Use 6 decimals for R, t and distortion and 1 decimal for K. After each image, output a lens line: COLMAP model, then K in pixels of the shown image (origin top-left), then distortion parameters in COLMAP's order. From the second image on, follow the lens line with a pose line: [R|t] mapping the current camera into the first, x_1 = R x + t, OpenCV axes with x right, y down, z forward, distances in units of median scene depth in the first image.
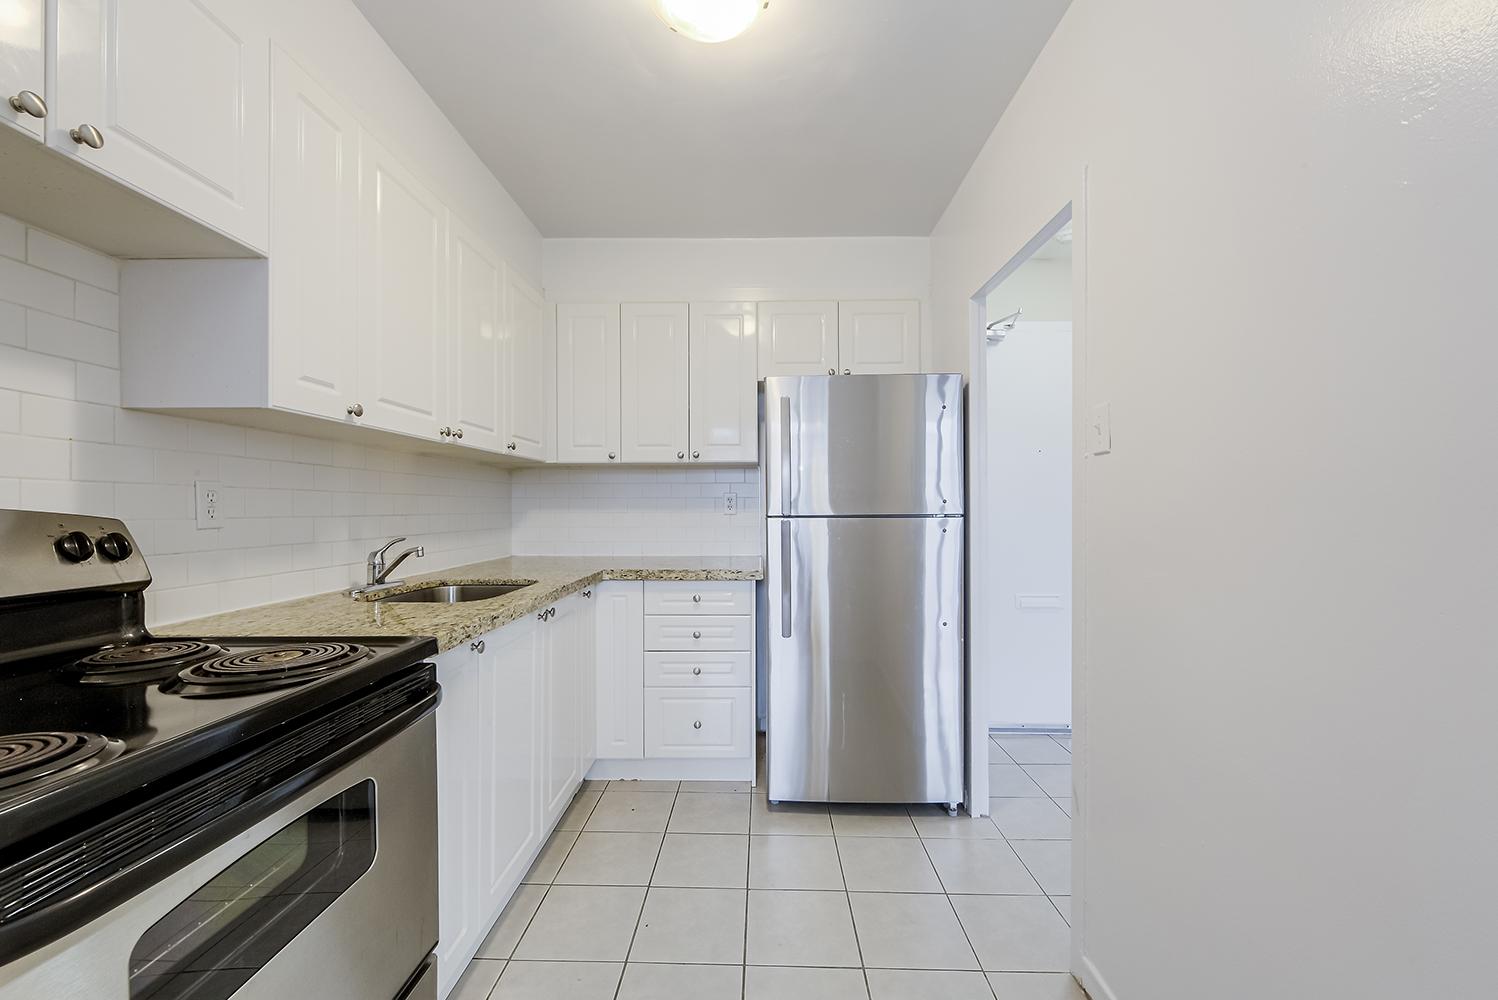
lens RADIAL K [[595.5, 0, 755.3], [0, 595.5, 510.0], [0, 0, 1]] dist [-0.000879, -0.000098]
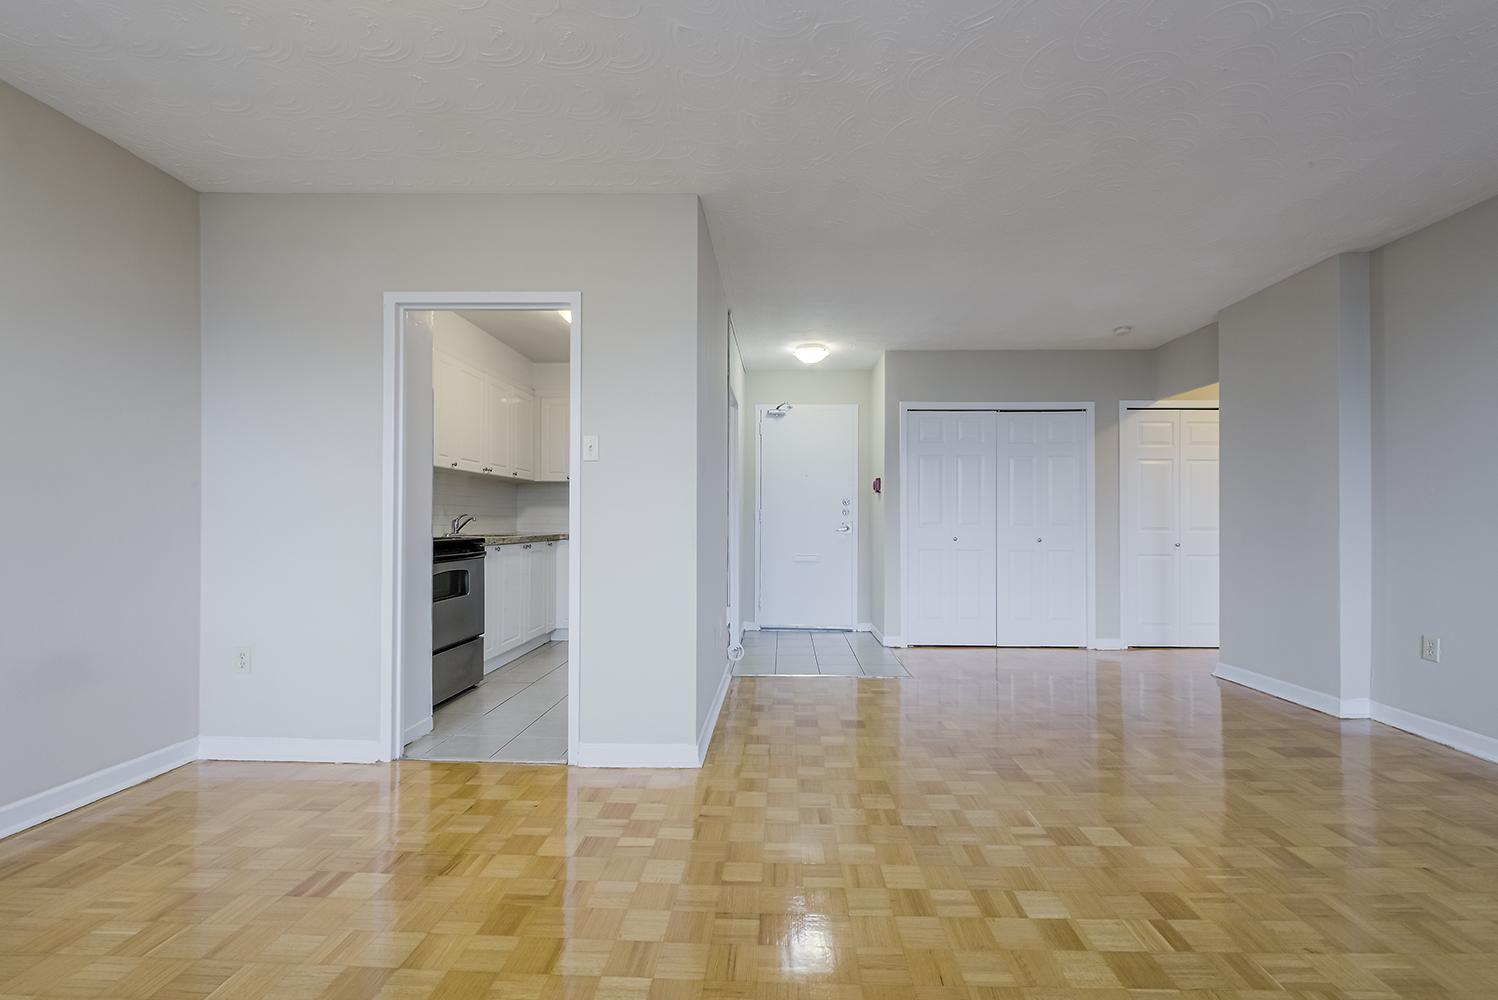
lens RADIAL K [[595.5, 0, 755.3], [0, 595.5, 510.0], [0, 0, 1]] dist [-0.000879, -0.000098]
pose [[0.999427, -0.002517, -0.033748, 0.594340], [0.001793, 0.999768, -0.021460, 0.078634], [0.033794, 0.021387, 0.999200, -1.243327]]
